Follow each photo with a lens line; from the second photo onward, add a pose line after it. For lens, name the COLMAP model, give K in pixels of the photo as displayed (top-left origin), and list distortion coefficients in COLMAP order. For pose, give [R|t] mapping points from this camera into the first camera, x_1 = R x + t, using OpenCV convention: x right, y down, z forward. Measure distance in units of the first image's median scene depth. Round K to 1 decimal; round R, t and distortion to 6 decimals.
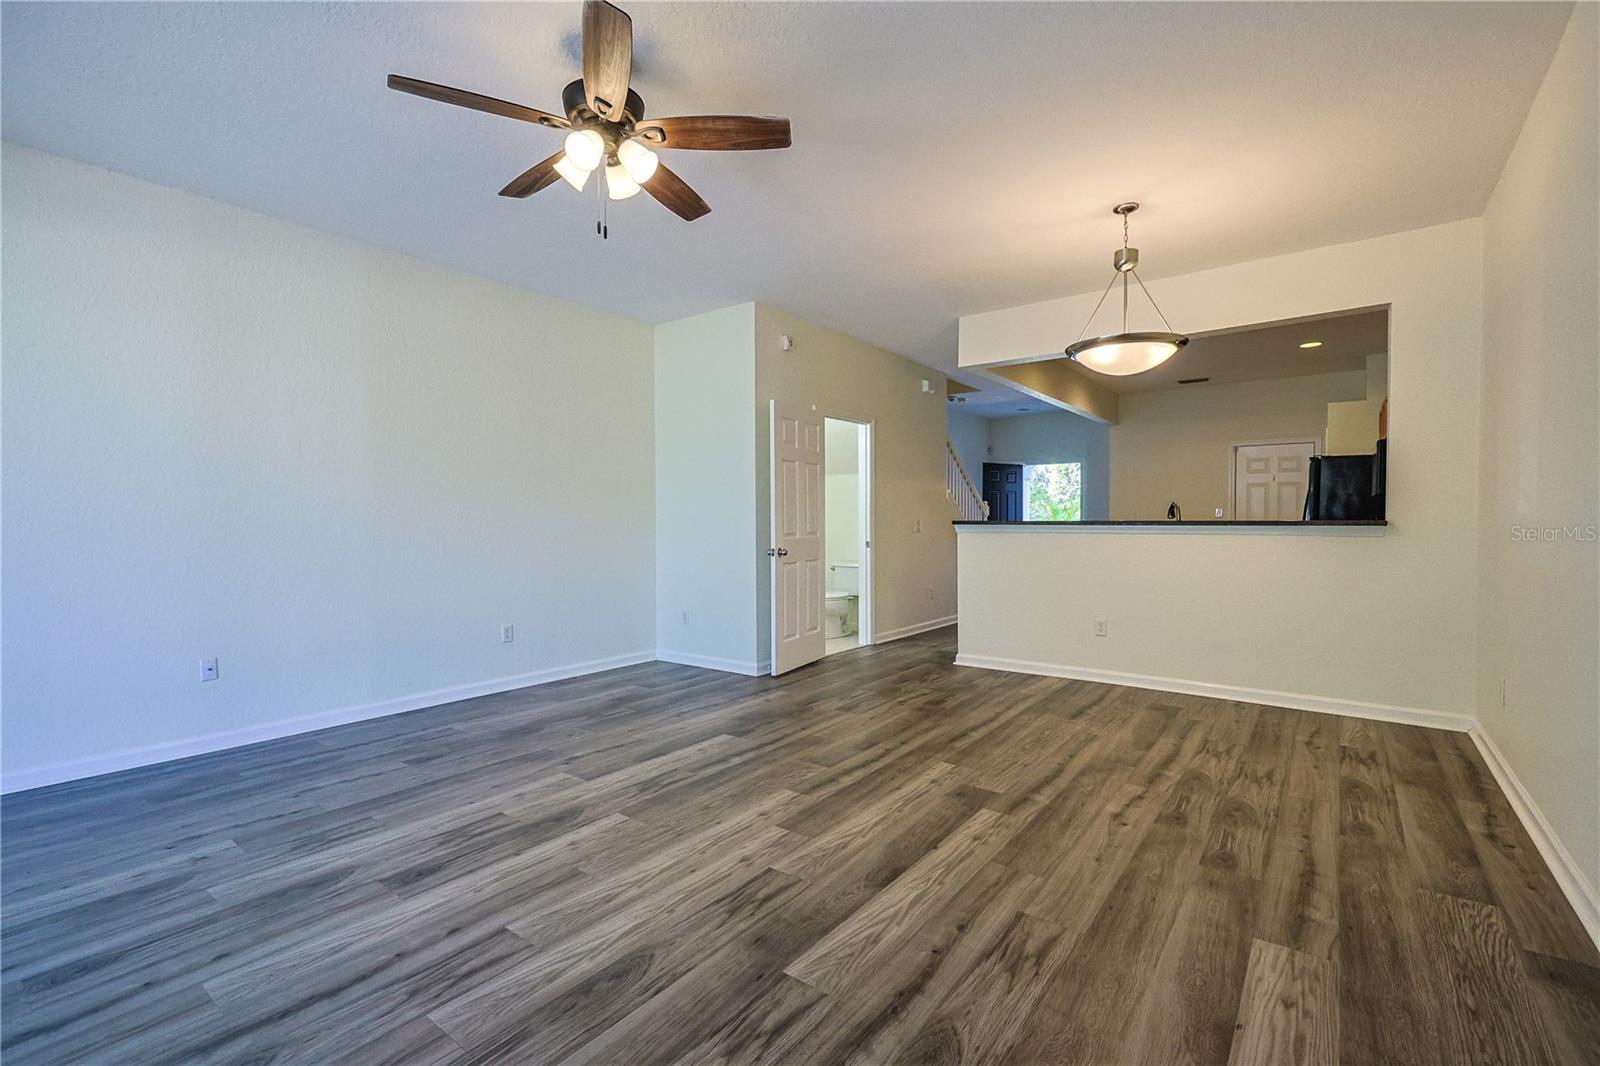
lens RADIAL K [[710.6, 0, 800.0], [0, 710.6, 533.0], [0, 0, 1]] dist [0.002781, -0.000115]
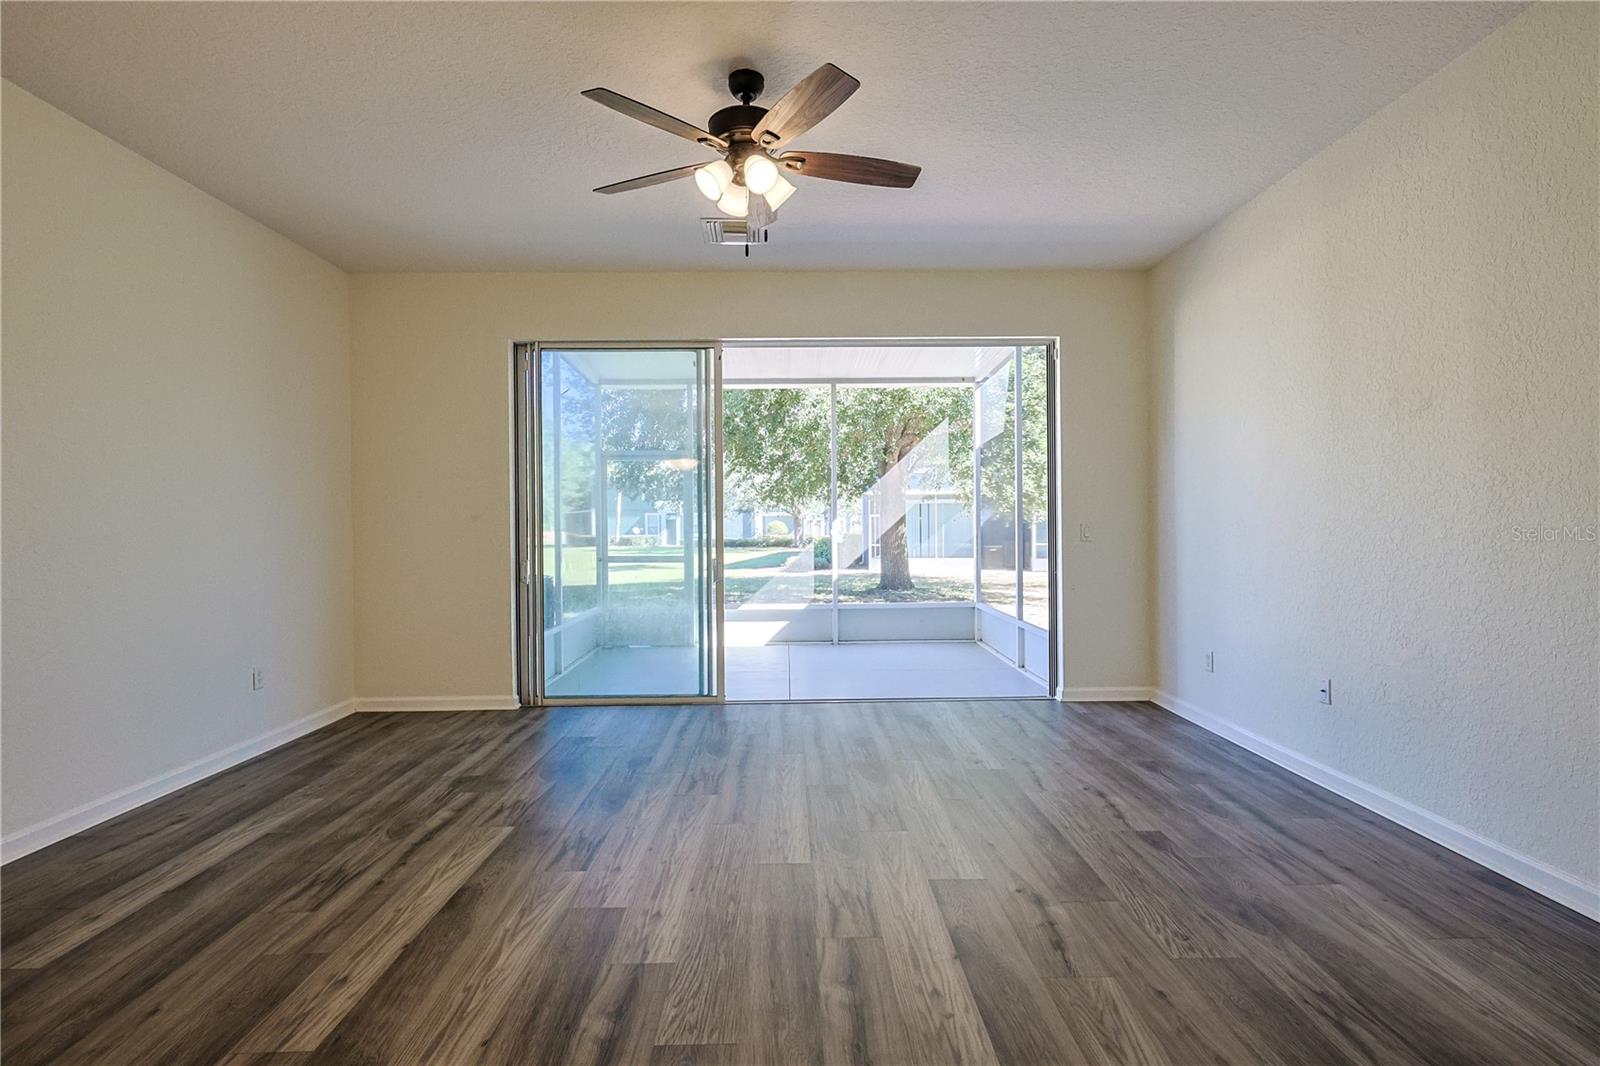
lens RADIAL K [[771.7, 0, 800.0], [0, 771.7, 533.0], [0, 0, 1]] dist [0.000157, 0.000526]
pose [[-0.783369, 0.017067, -0.621323, 0.343616], [-0.000921, 0.999590, 0.028618, -0.037657], [0.621557, 0.022990, -0.783032, 1.784514]]
